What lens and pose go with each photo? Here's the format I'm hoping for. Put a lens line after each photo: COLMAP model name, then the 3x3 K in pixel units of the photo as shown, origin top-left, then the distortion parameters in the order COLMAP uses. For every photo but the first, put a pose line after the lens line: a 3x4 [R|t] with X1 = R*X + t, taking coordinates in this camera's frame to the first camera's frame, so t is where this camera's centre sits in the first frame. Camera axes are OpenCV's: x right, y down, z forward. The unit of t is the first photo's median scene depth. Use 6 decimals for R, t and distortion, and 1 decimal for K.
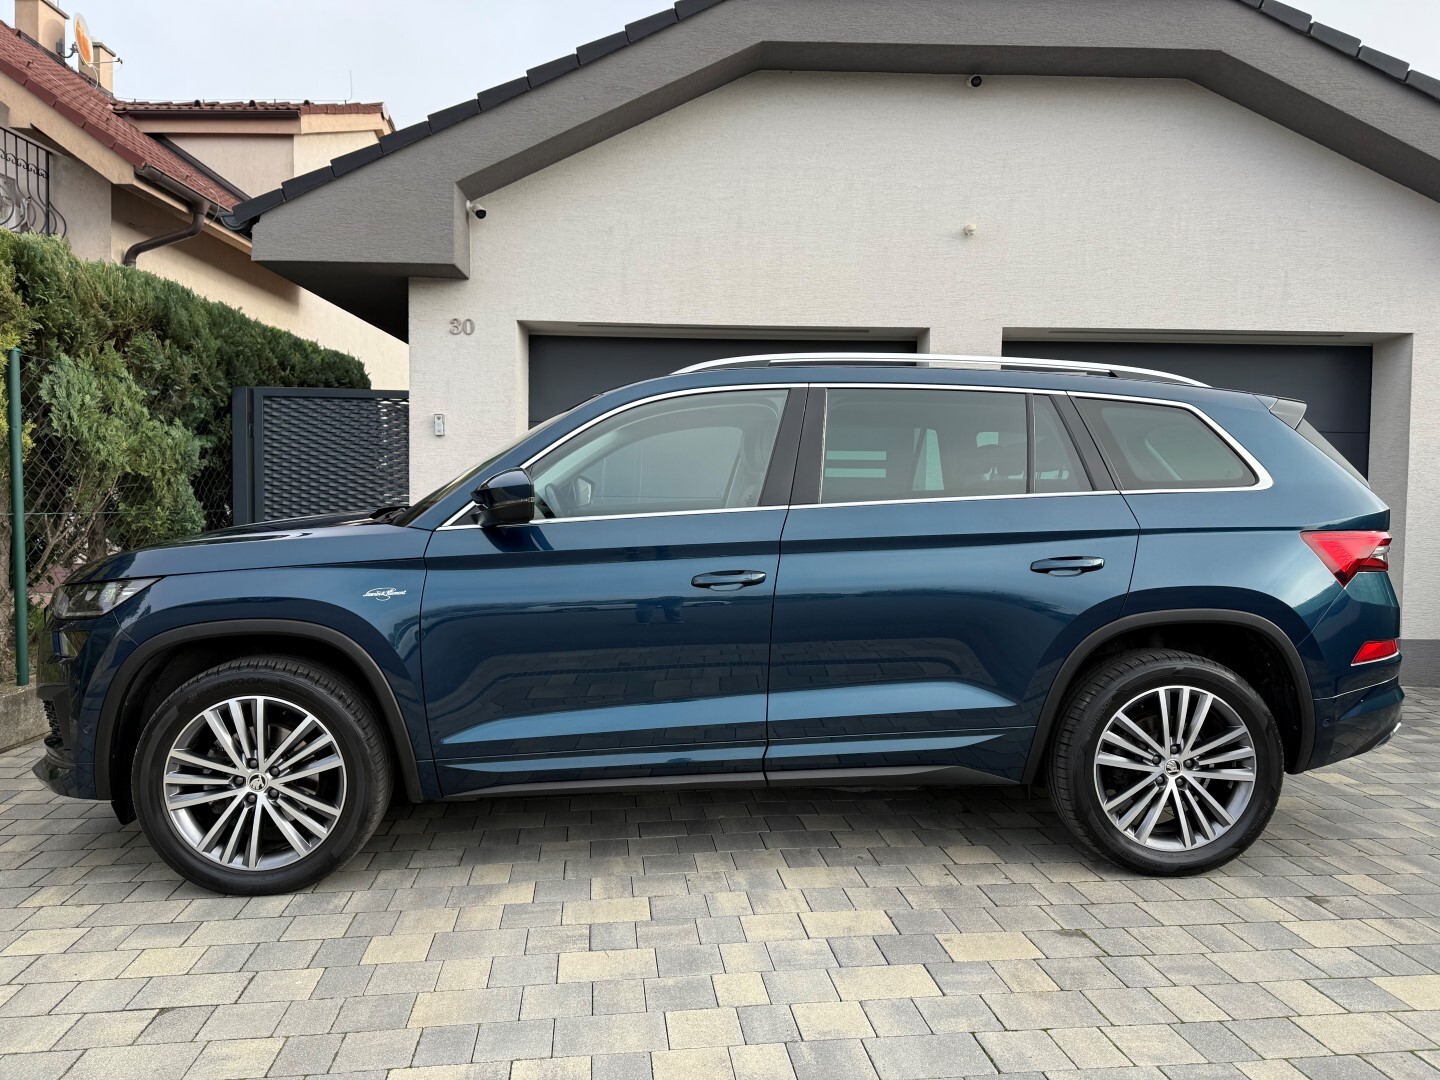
lens RADIAL K [[1026.3, 0, 716.9], [0, 1026.3, 539.6], [0, 0, 1]] dist [0.039081, -0.044021]
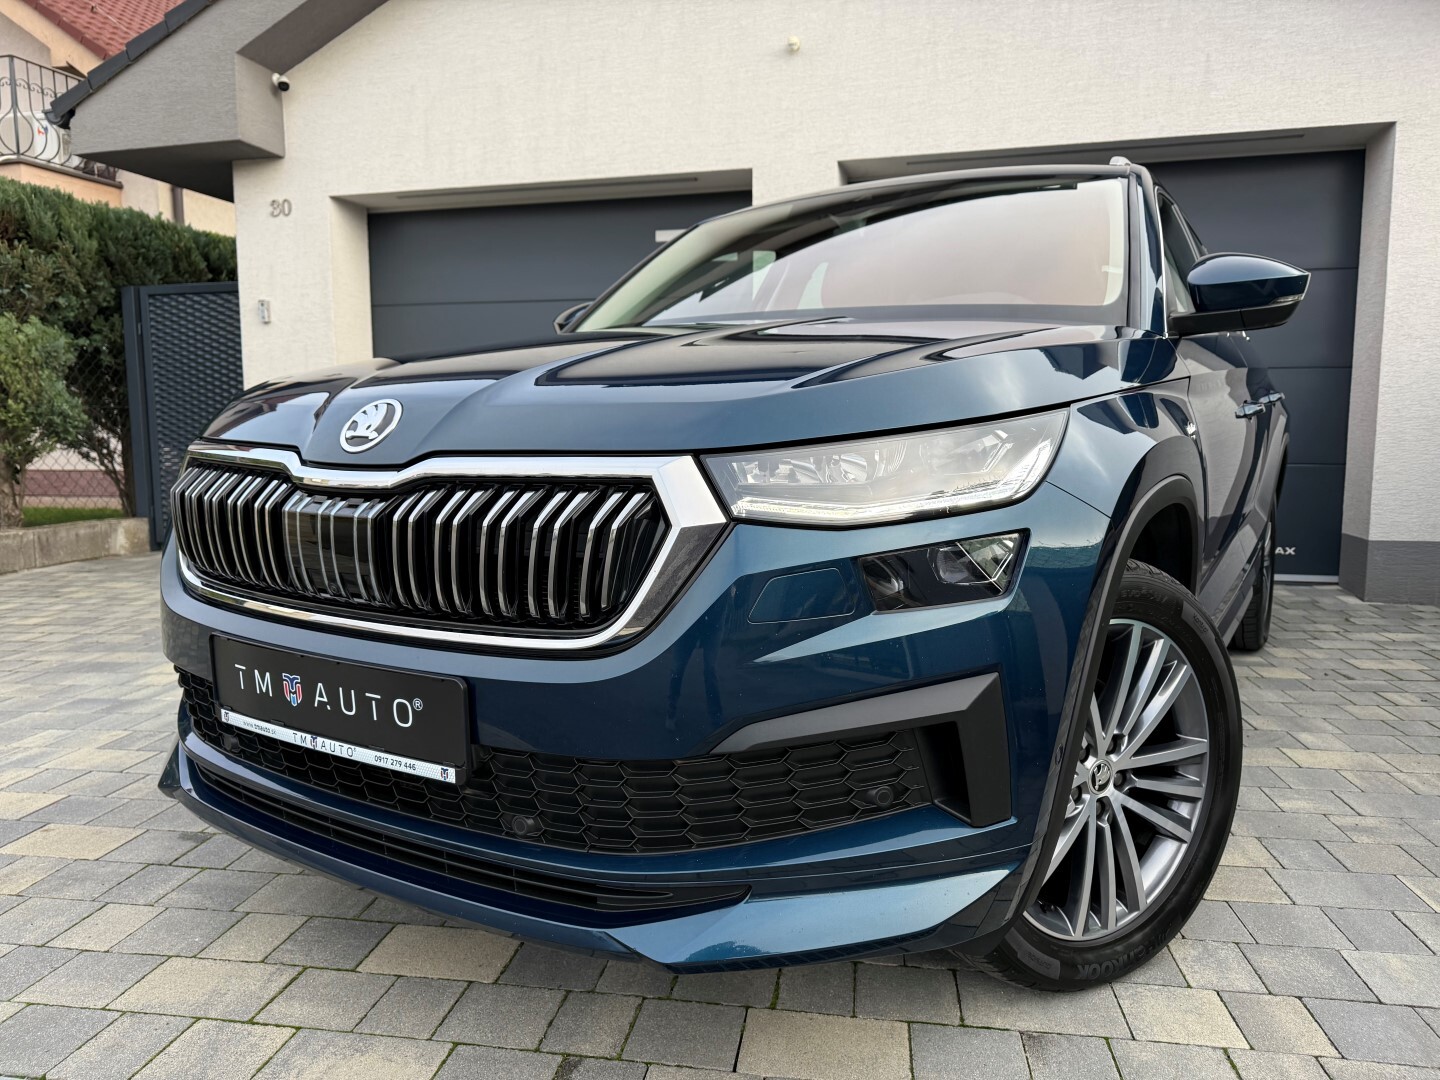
lens RADIAL K [[1026.3, 0, 717.2], [0, 1026.3, 544.6], [0, 0, 1]] dist [0.039081, -0.044021]
pose [[0.963407, 0.011439, -0.267797, 0.425142], [0.008515, 0.997278, 0.073234, 0.042702], [0.267906, -0.072834, 0.960688, 0.153846]]
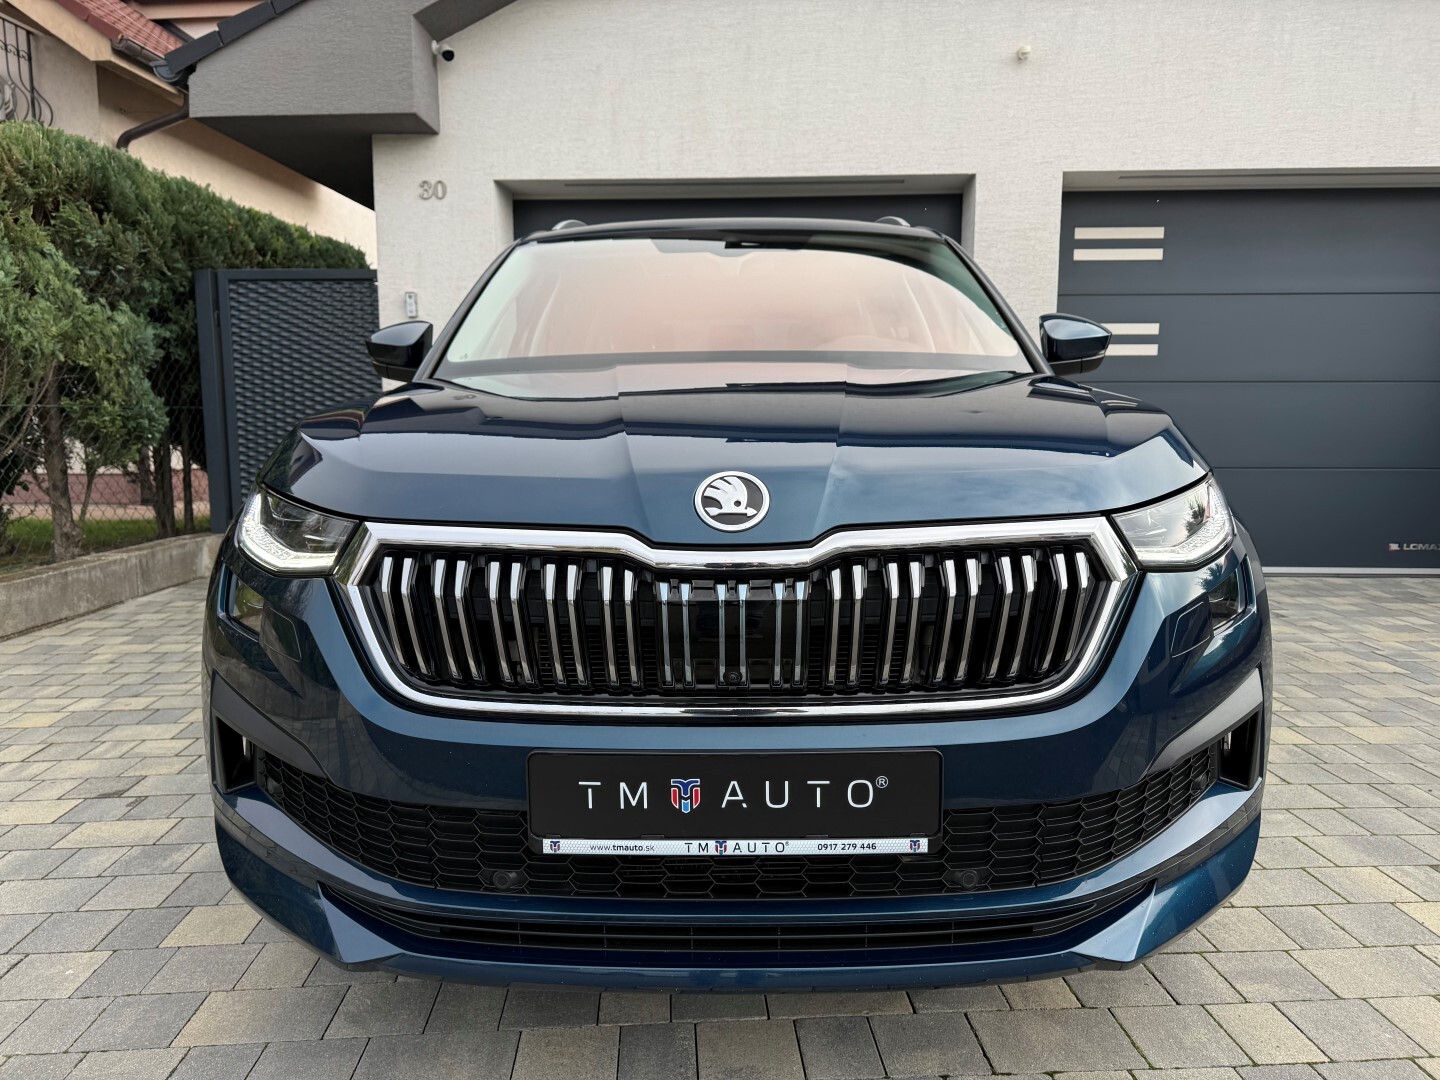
lens RADIAL K [[1026.3, 0, 716.0], [0, 1026.3, 543.5], [0, 0, 1]] dist [0.039081, -0.044021]
pose [[0.997639, -0.007381, -0.068284, 0.051954], [0.013295, 0.996157, 0.086570, 0.020221], [0.067383, -0.087274, 0.993903, 0.118232]]
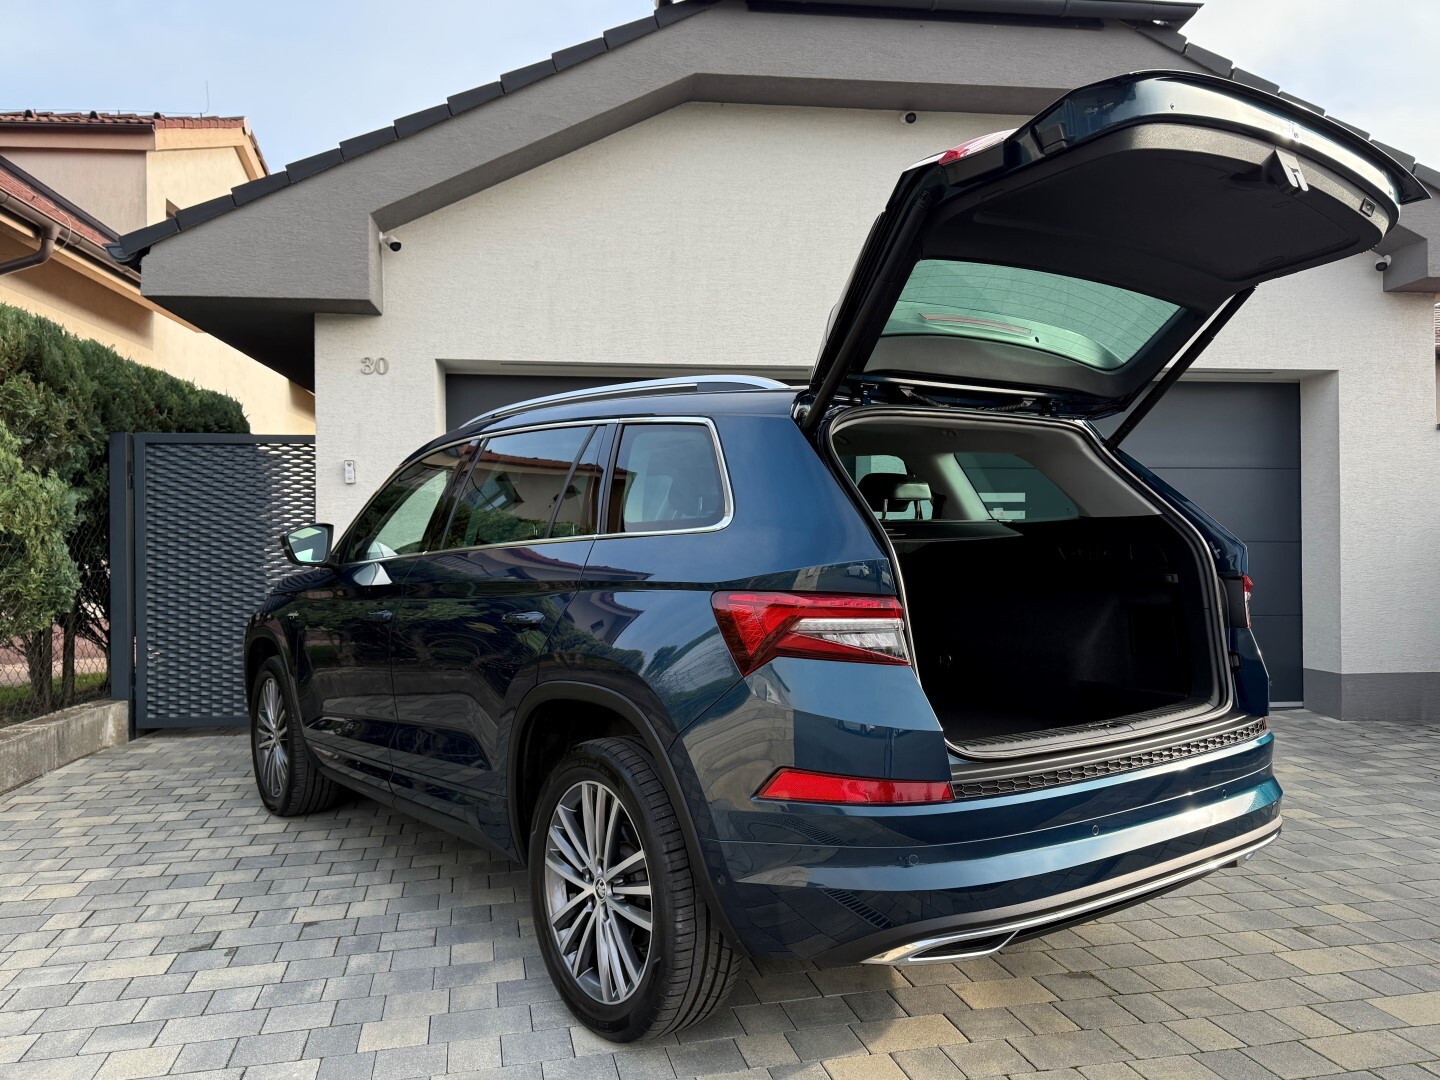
lens RADIAL K [[1112.8, 0, 724.1], [0, 1112.8, 547.9], [0, 0, 1]] dist [0.058252, -0.073141]
pose [[0.994082, -0.019255, 0.106913, -0.047850], [0.023201, 0.999090, -0.035787, -0.000779], [-0.106127, 0.038056, 0.993624, -0.027105]]
